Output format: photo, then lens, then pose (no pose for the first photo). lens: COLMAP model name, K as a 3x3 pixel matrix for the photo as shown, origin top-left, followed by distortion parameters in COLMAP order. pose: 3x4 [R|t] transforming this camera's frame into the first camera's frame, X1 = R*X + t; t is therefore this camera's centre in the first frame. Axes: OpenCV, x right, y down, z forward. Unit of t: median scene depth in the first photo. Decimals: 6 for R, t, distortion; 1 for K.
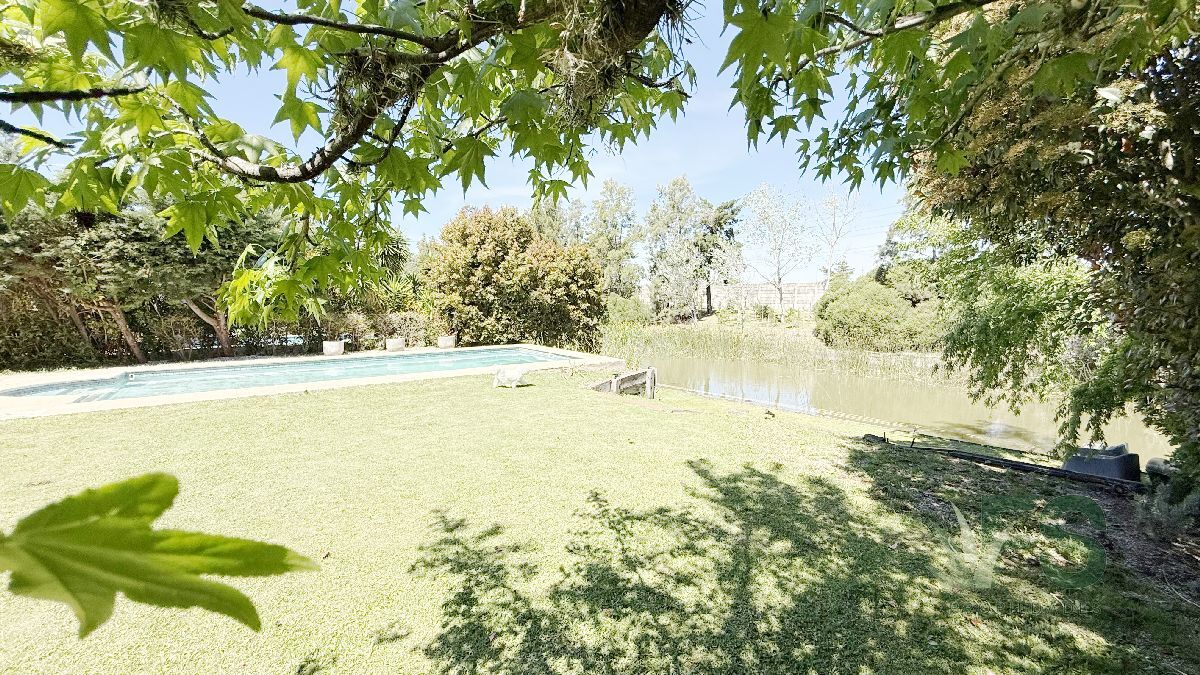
lens RADIAL K [[479.8, 0, 596.6], [0, 479.8, 339.2], [0, 0, 1]] dist [0.000987, 0.000077]
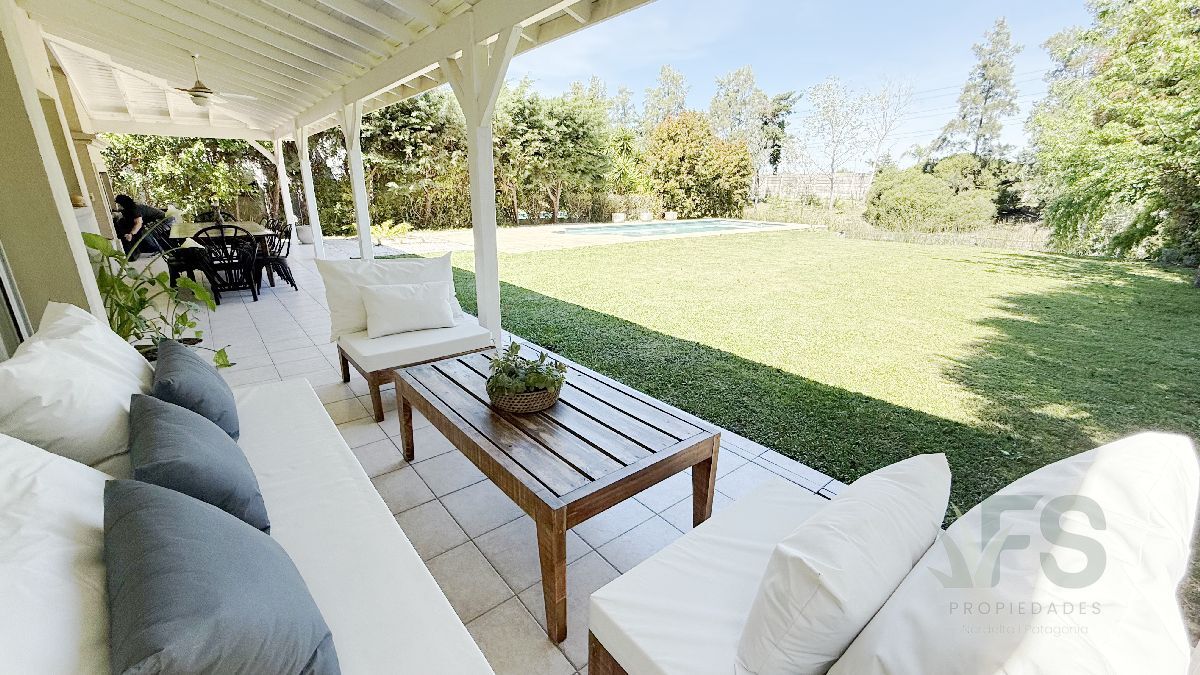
lens RADIAL K [[479.8, 0, 596.6], [0, 479.8, 339.2], [0, 0, 1]] dist [0.000987, 0.000077]
pose [[0.998802, -0.006241, 0.048541, -0.548387], [-0.004566, 0.975629, 0.219378, 0.046059], [-0.048727, -0.219337, 0.974432, -0.402572]]
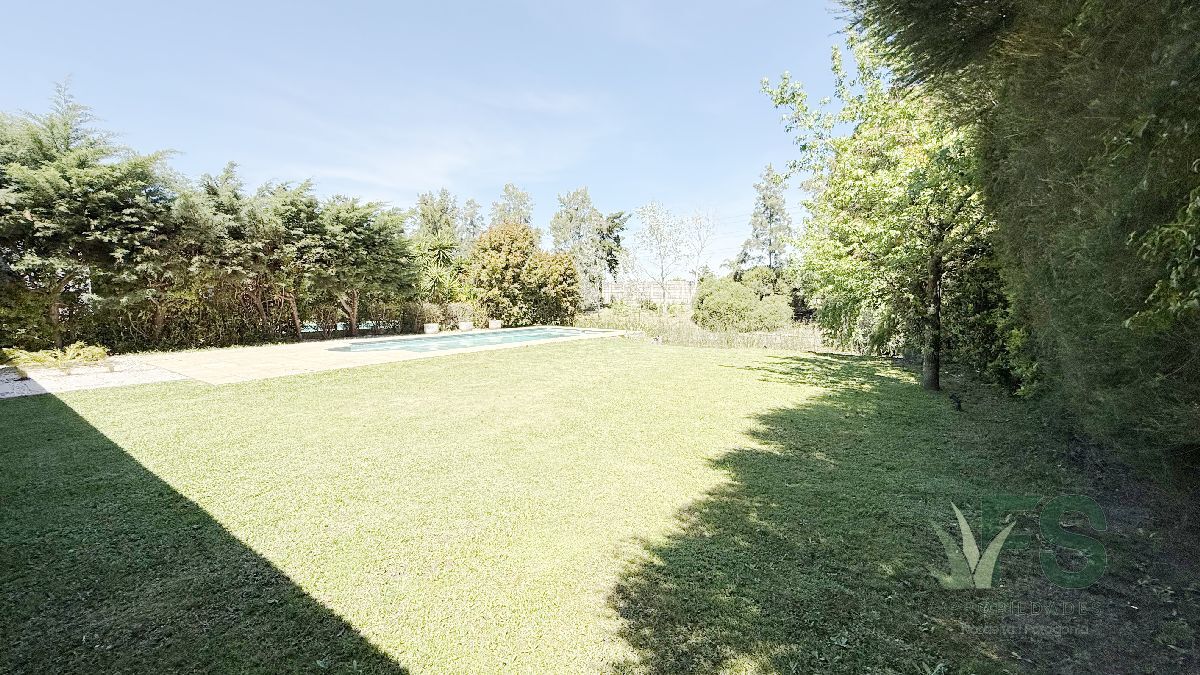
lens RADIAL K [[479.8, 0, 596.6], [0, 479.8, 339.2], [0, 0, 1]] dist [0.000987, 0.000077]
pose [[0.949040, -0.025548, 0.314118, -0.424503], [0.022725, 0.999662, 0.012646, 0.032811], [-0.314335, -0.004863, 0.949300, -0.330143]]
